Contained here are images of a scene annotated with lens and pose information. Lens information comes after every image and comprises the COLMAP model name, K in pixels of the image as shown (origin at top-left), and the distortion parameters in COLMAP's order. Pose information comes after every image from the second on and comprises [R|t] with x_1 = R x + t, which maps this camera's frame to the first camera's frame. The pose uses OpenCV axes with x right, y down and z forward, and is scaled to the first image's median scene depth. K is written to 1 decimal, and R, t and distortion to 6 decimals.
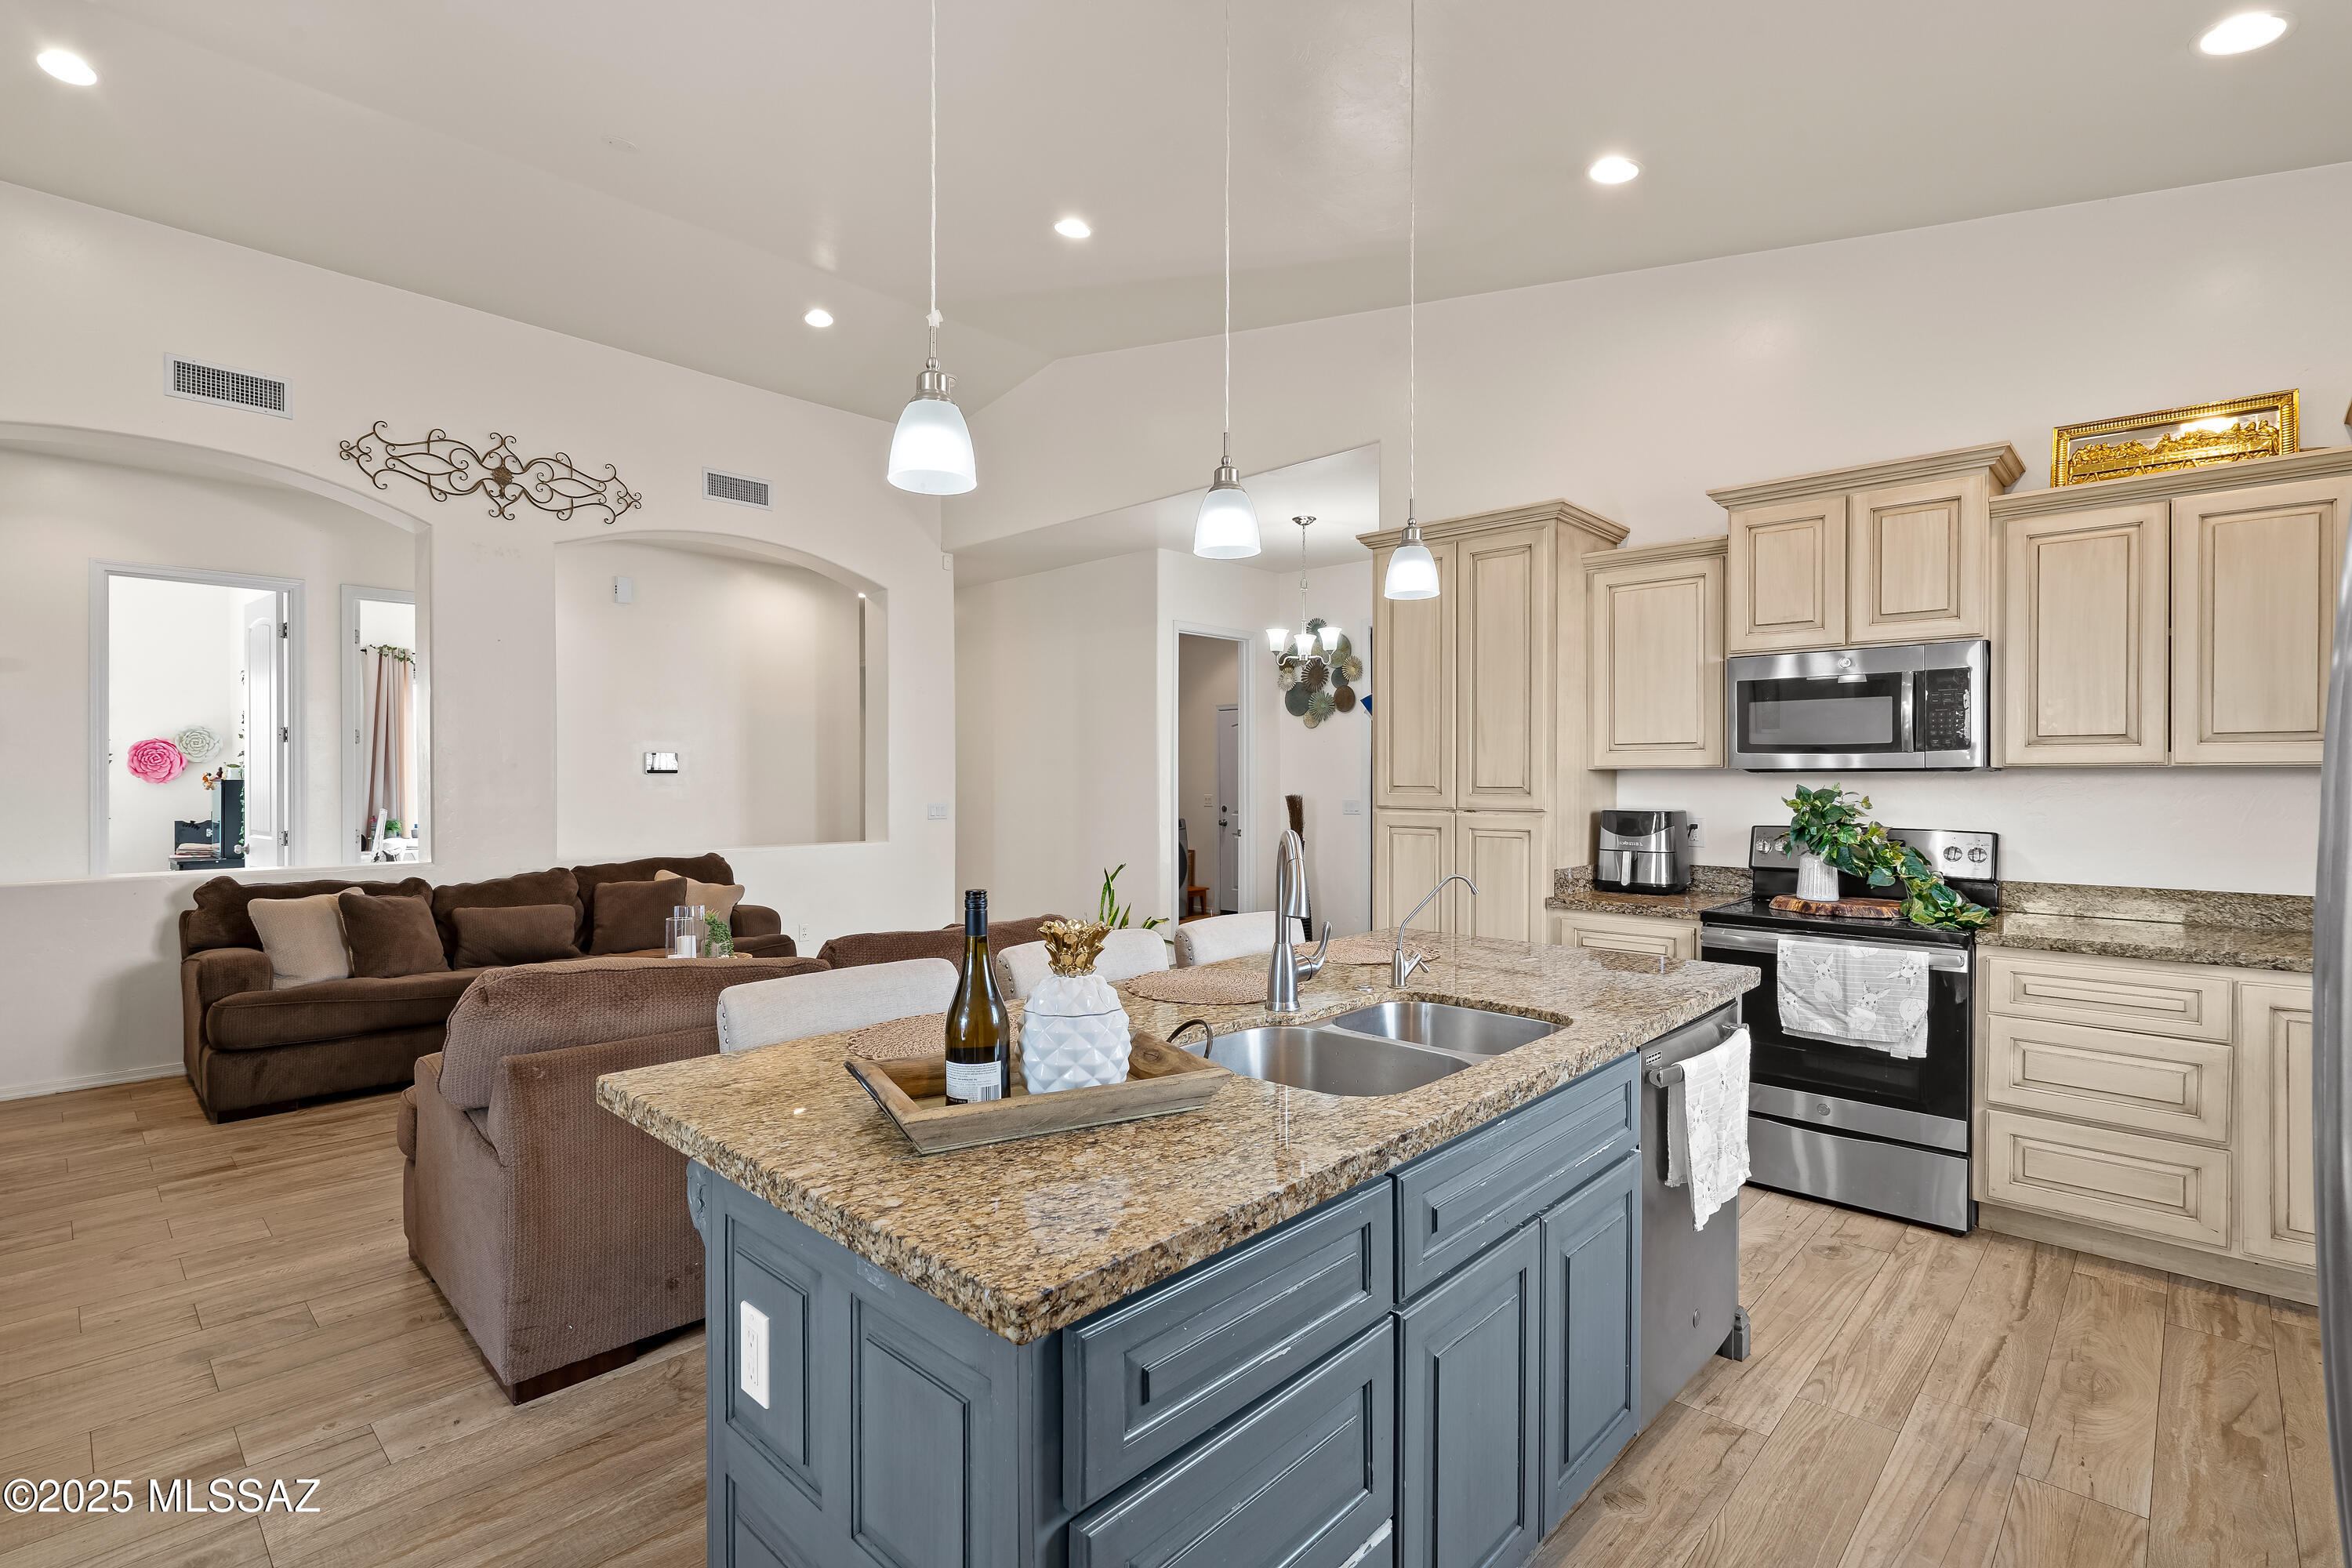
lens RADIAL K [[1089.8, 0, 1183.3], [0, 1089.8, 787.3], [0, 0, 1]] dist [-0.001203, 0.000248]
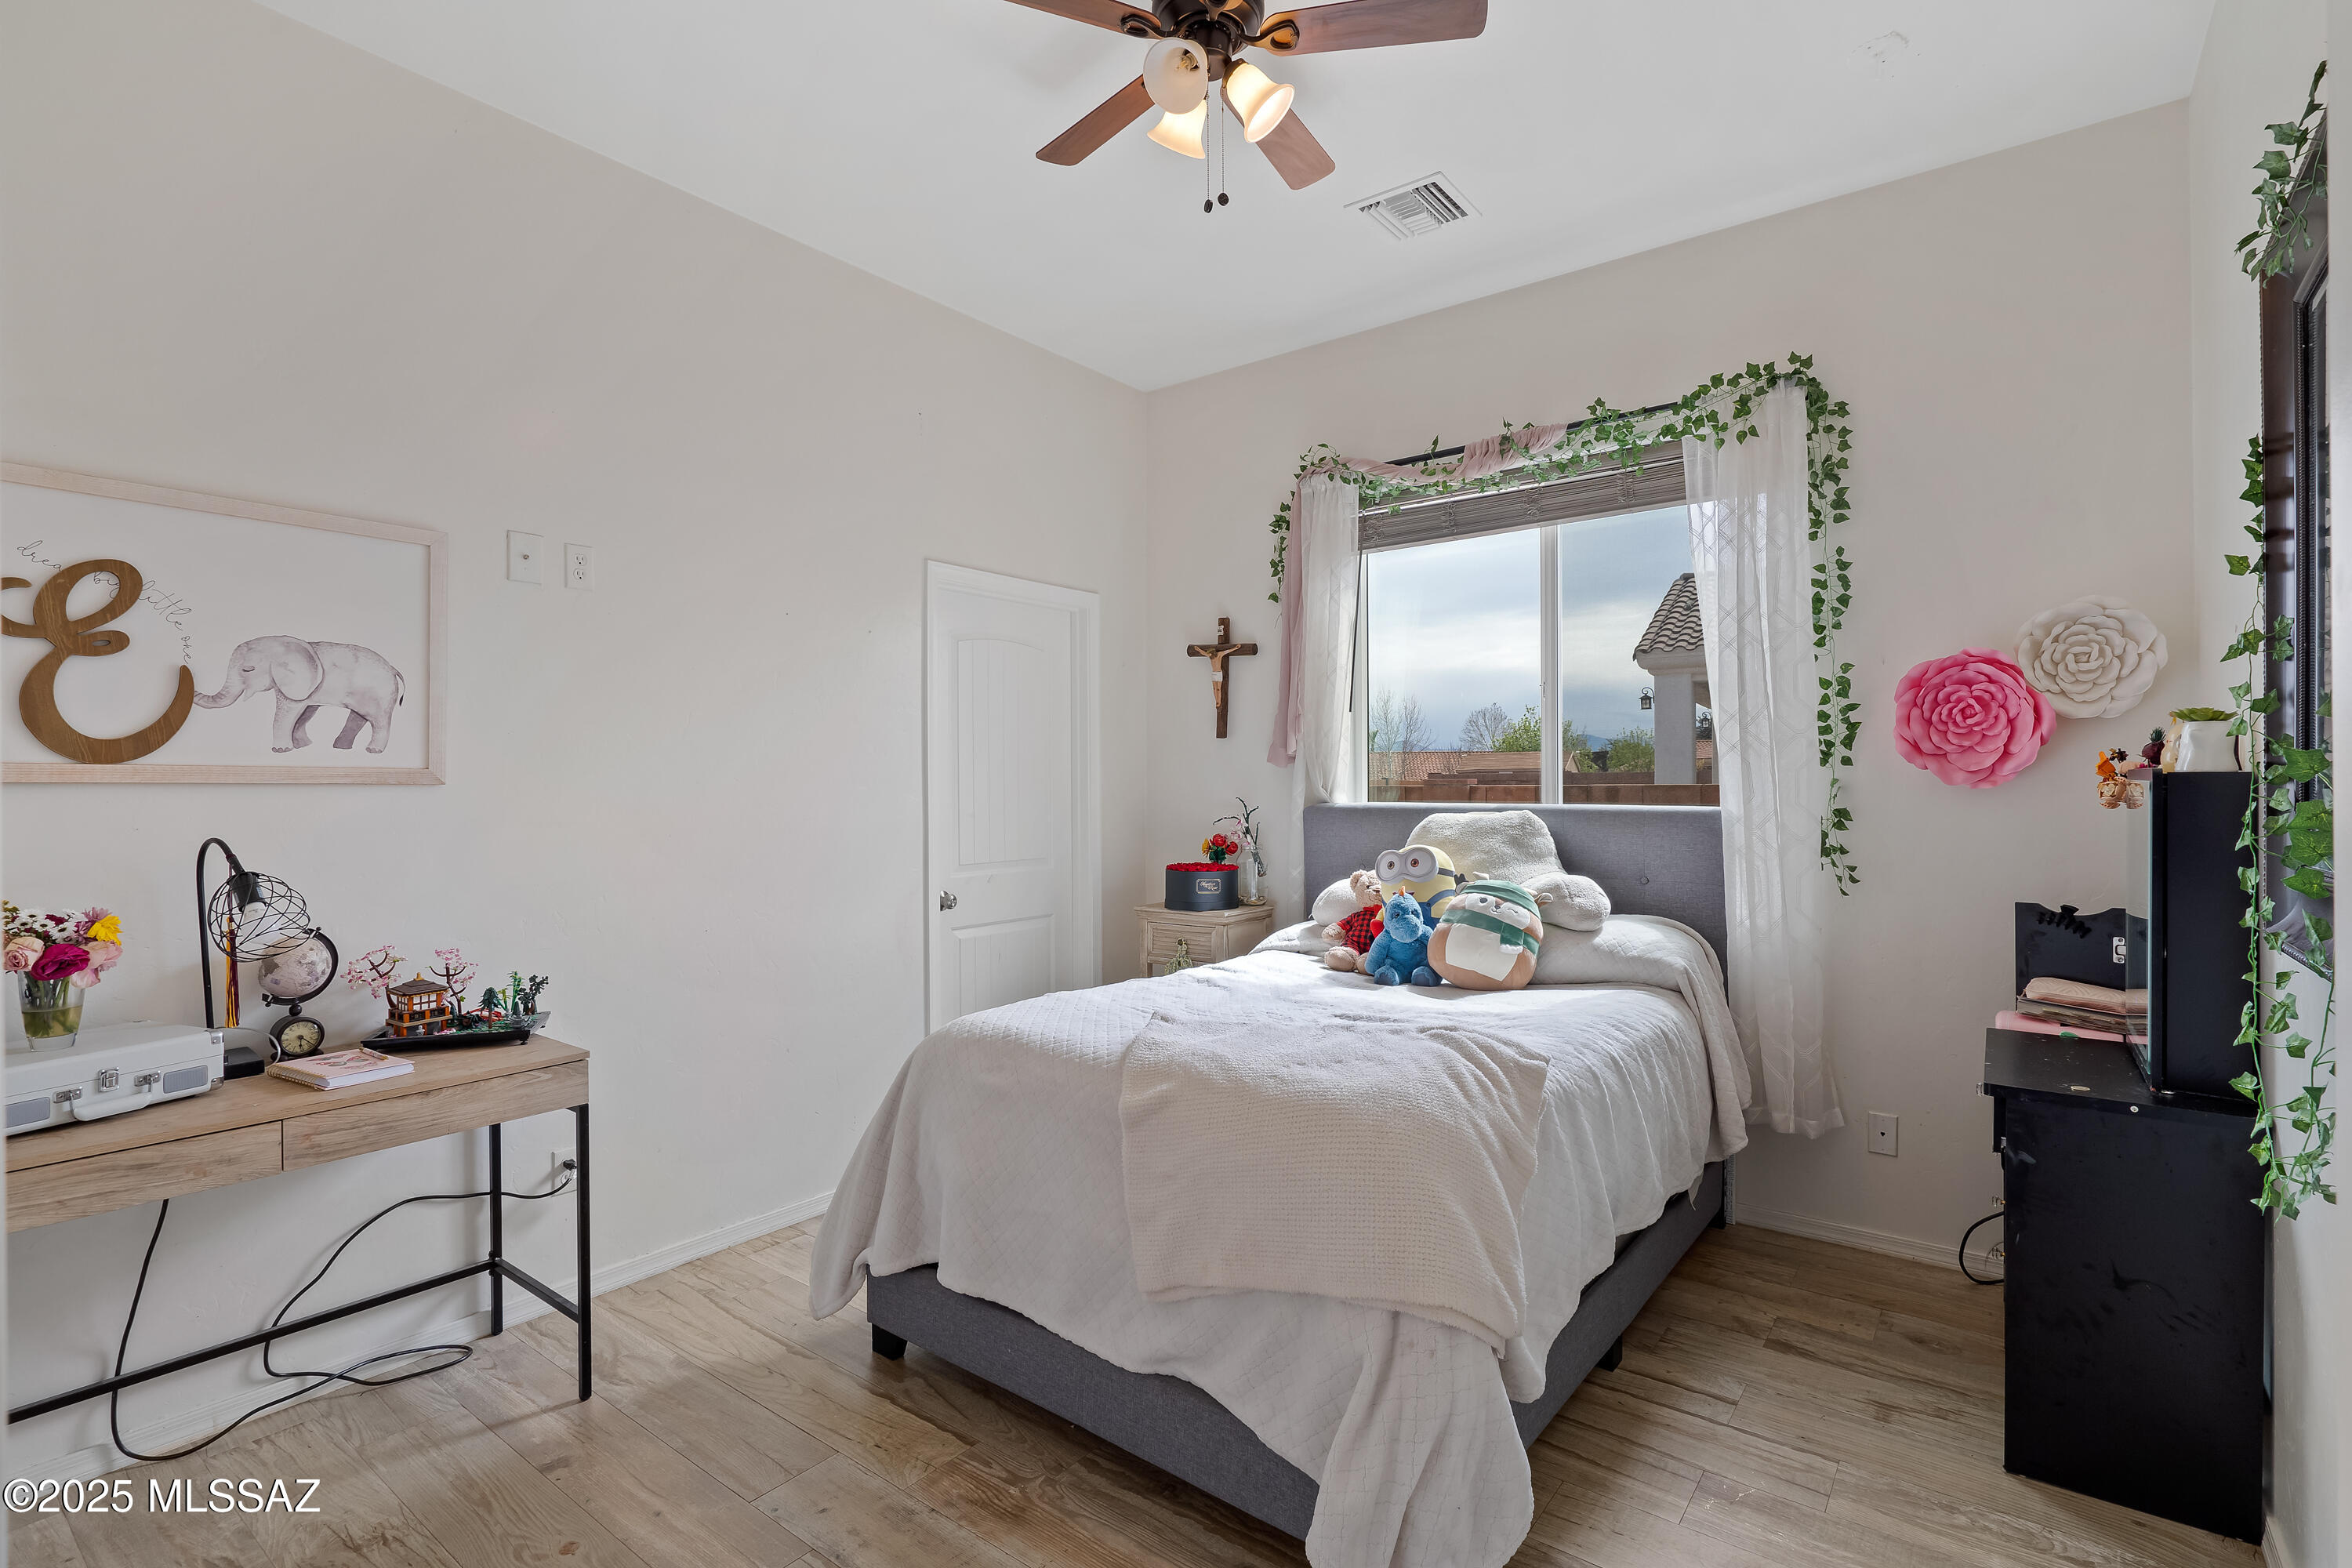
lens RADIAL K [[1099.0, 0, 1187.5], [0, 1099.0, 780.9], [0, 0, 1]] dist [-0.004221, 0.000651]
pose [[0.102545, -0.004457, -0.994718, -1.246342], [-0.003923, 0.999980, -0.004885, -0.004624], [0.994721, 0.004403, 0.102525, 1.432514]]
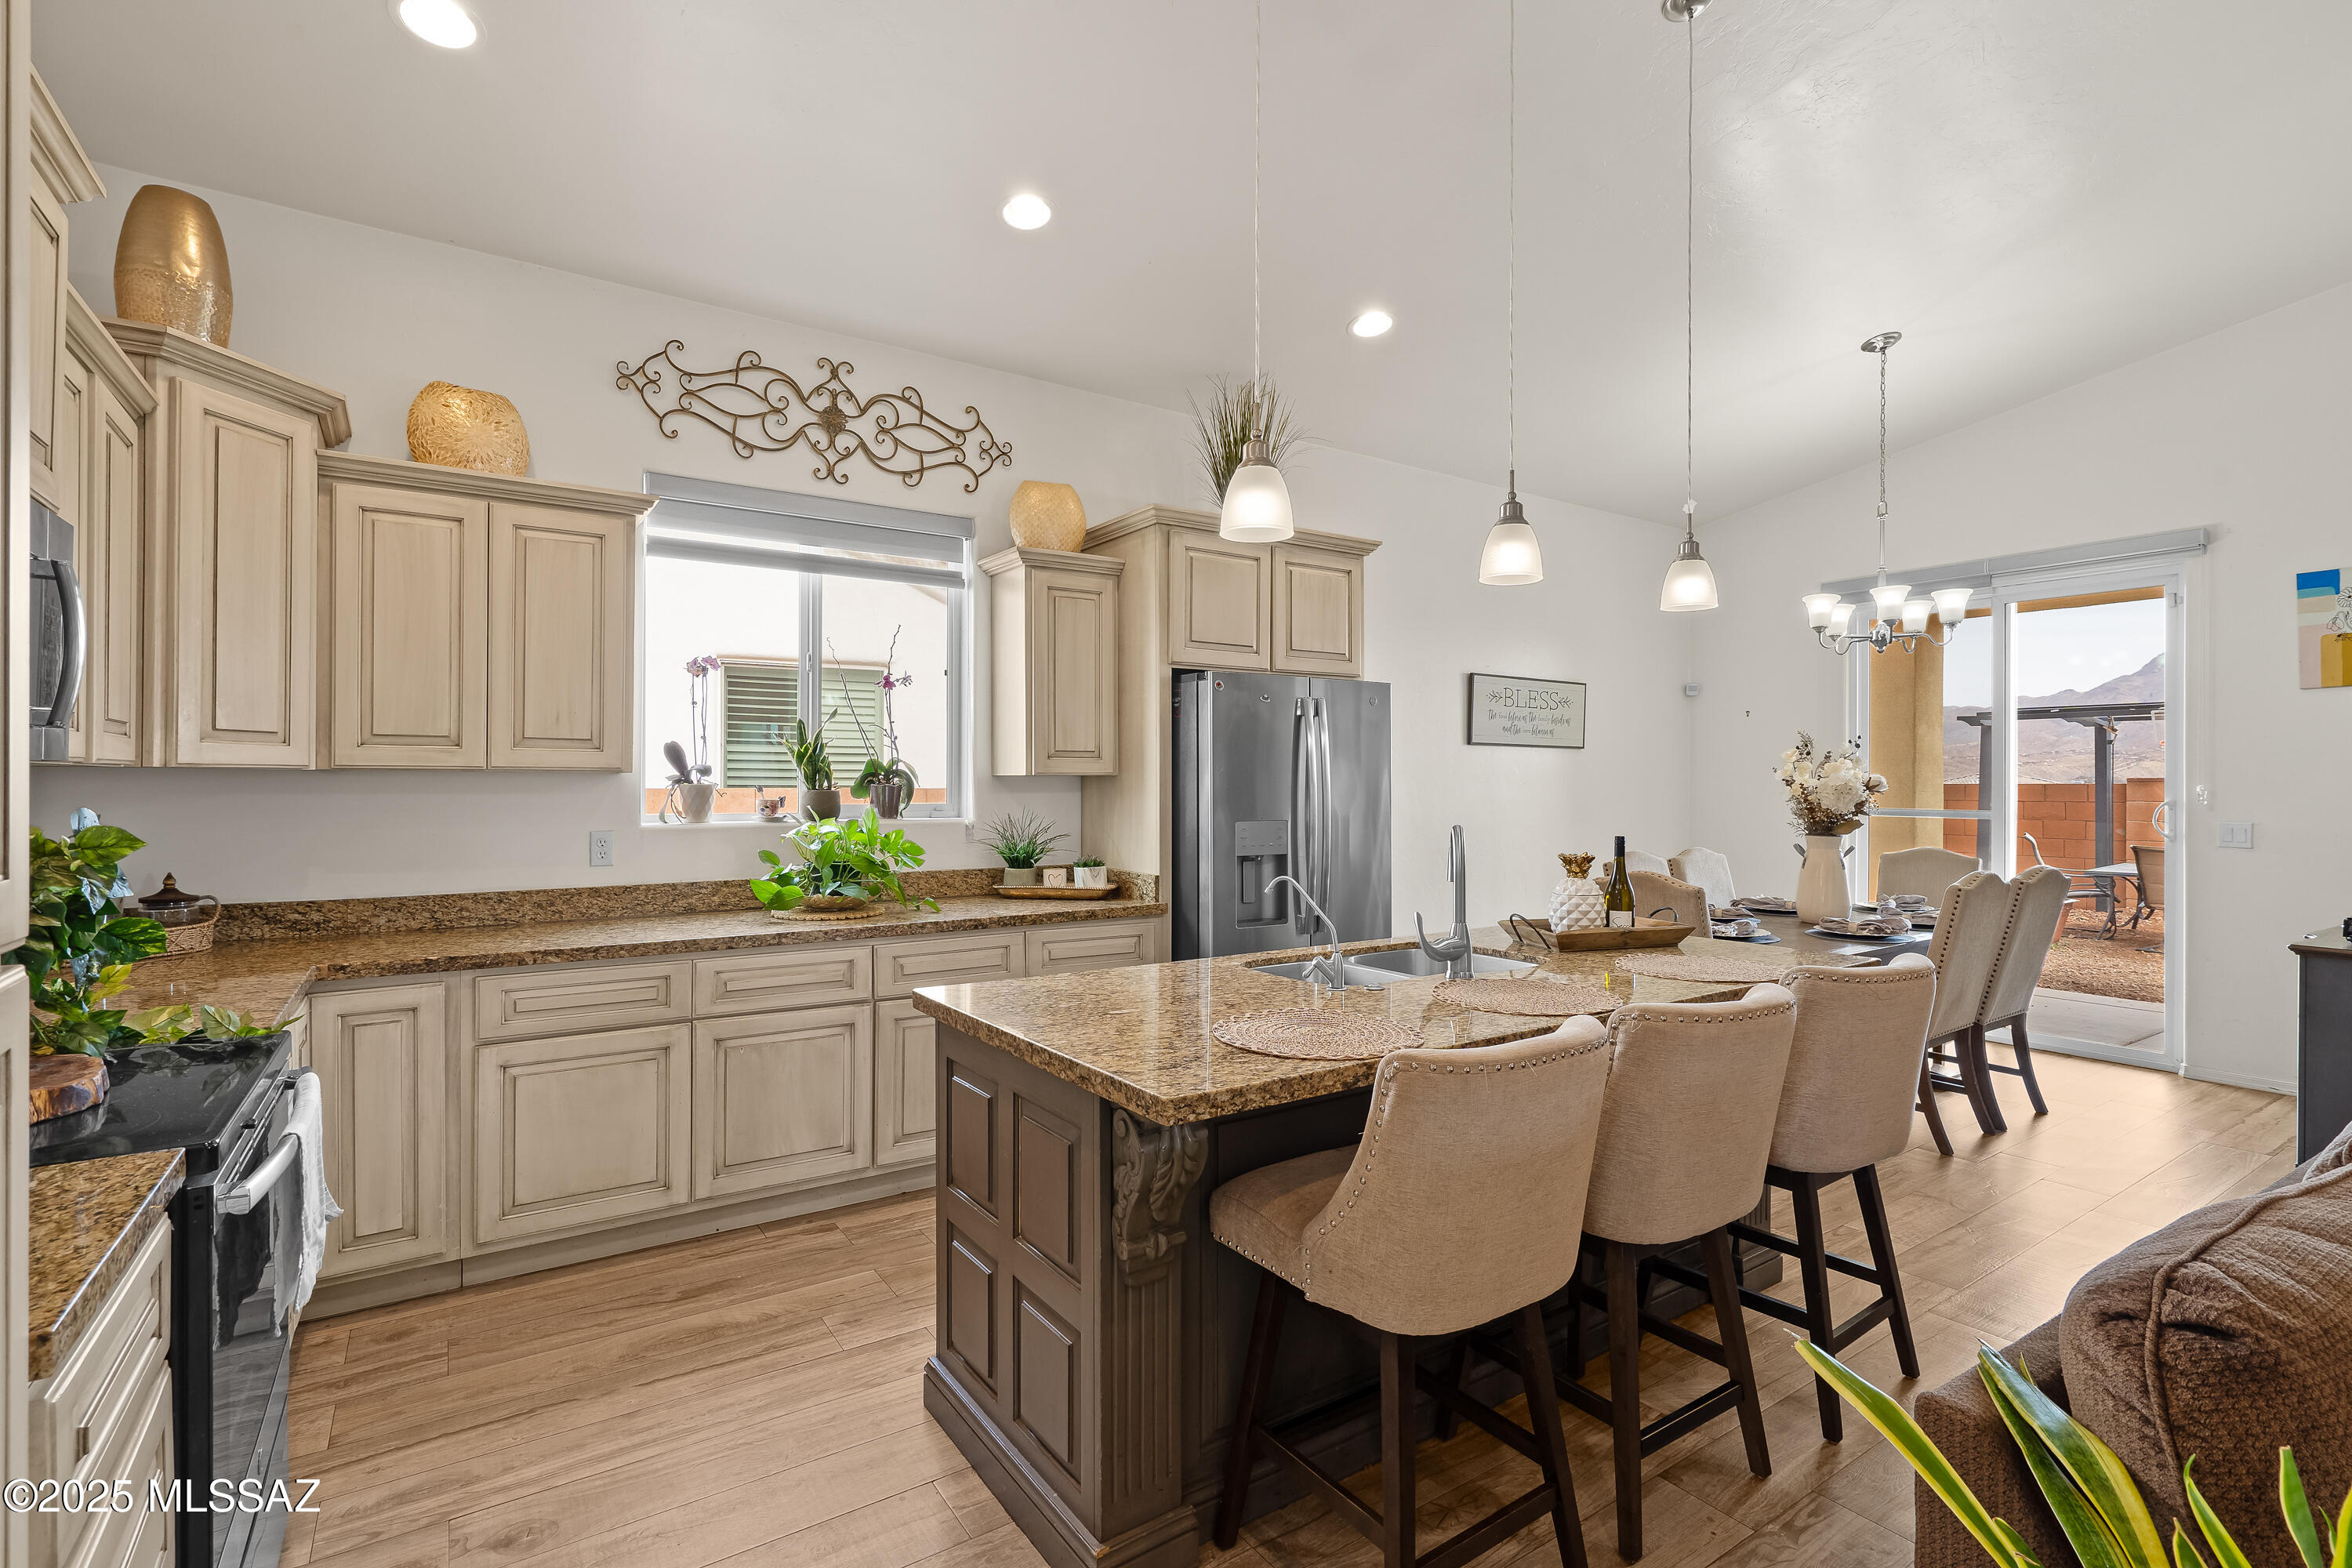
lens RADIAL K [[1092.7, 0, 1182.6], [0, 1092.7, 775.9], [0, 0, 1]] dist [-0.013592, 0.009418]
pose [[-0.976257, -0.002434, 0.216603, 0.064563], [-0.001447, 0.999988, 0.004717, -0.011389], [-0.216612, 0.004291, -0.976248, 1.109726]]
